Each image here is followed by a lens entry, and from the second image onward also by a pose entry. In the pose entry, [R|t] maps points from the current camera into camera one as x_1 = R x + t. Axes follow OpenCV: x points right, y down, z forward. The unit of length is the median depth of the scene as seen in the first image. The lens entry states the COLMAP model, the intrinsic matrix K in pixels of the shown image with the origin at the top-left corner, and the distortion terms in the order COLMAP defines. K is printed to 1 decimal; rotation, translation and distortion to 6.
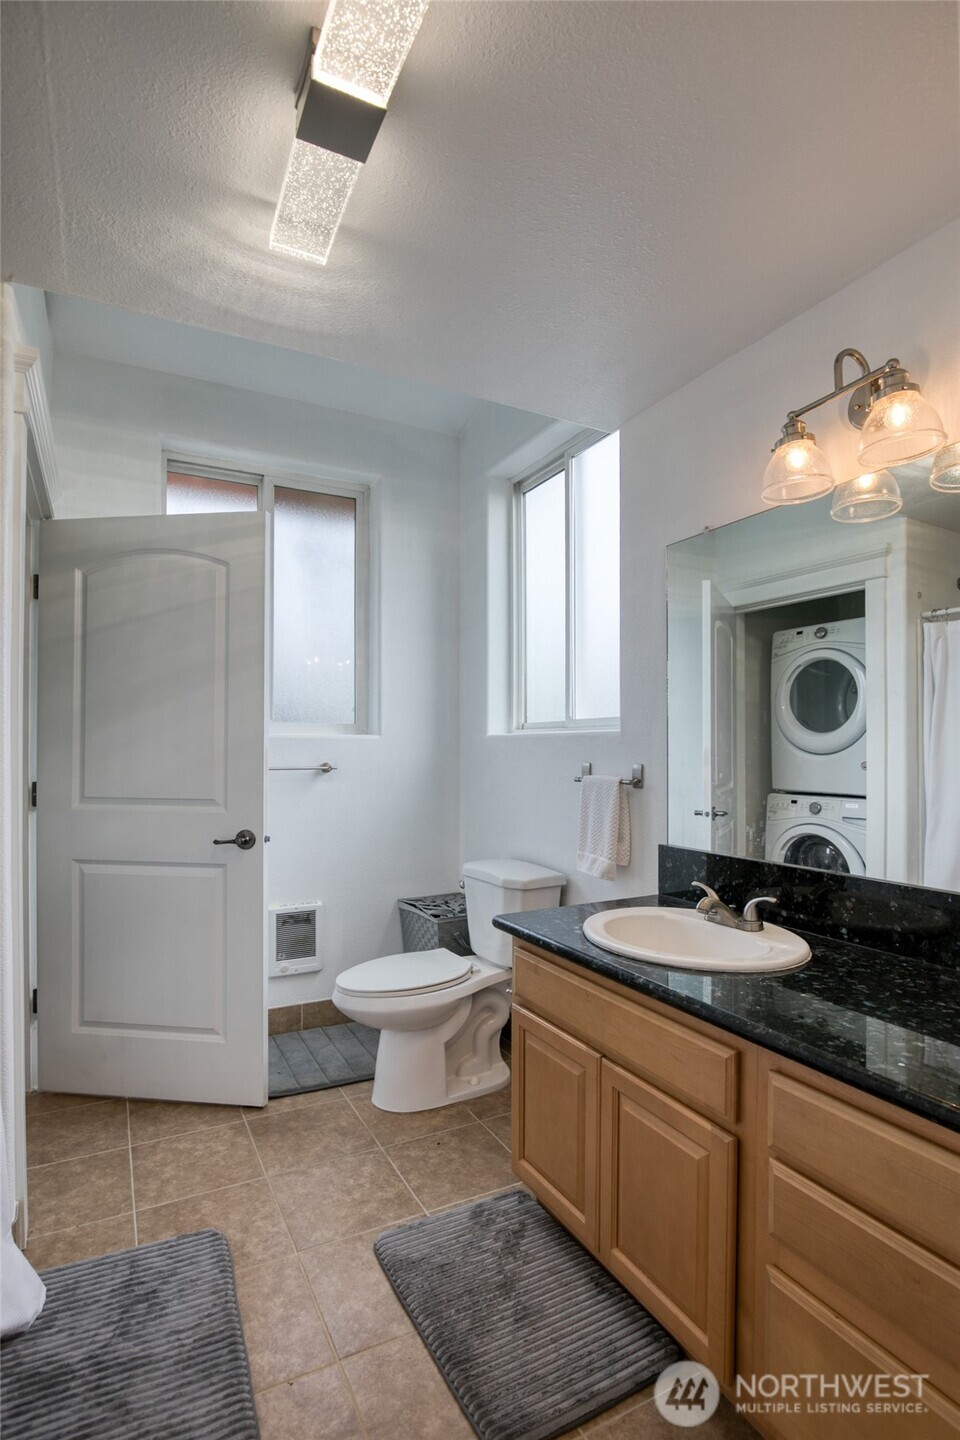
lens RADIAL K [[700.6, 0, 481.2], [0, 700.6, 745.3], [0, 0, 1]] dist [0.000374, -0.000452]
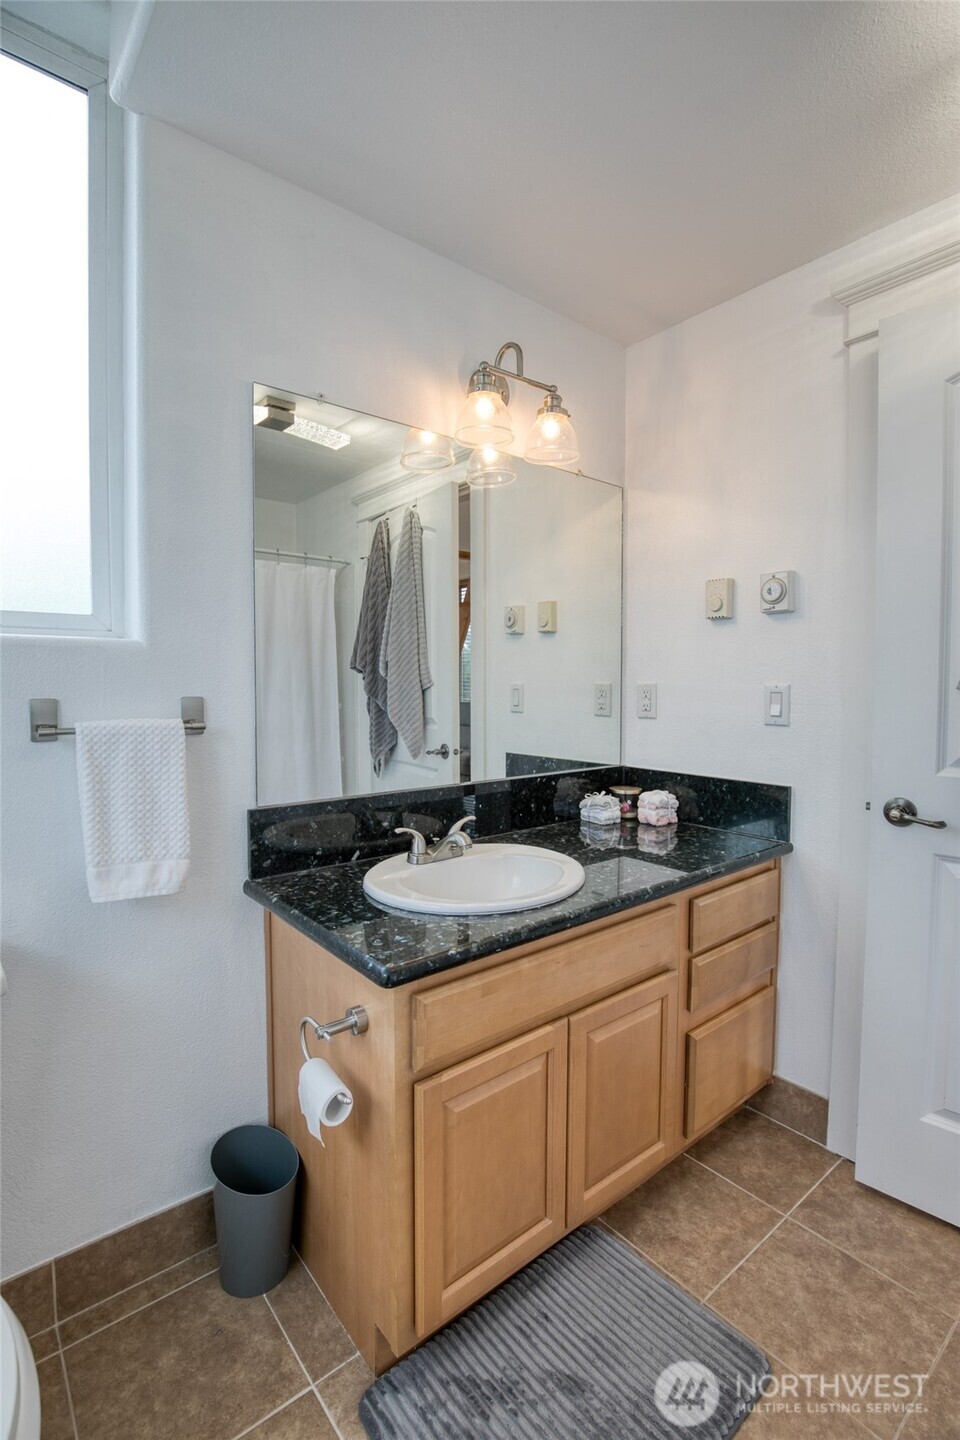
lens RADIAL K [[698.1, 0, 484.1], [0, 698.1, 736.5], [0, 0, 1]] dist [-0.001195, 0.000511]
pose [[-0.202827, -0.074120, 0.976405, -0.560735], [-0.007476, 0.997219, 0.074147, 0.019280], [-0.979186, 0.007739, -0.202818, 1.110459]]
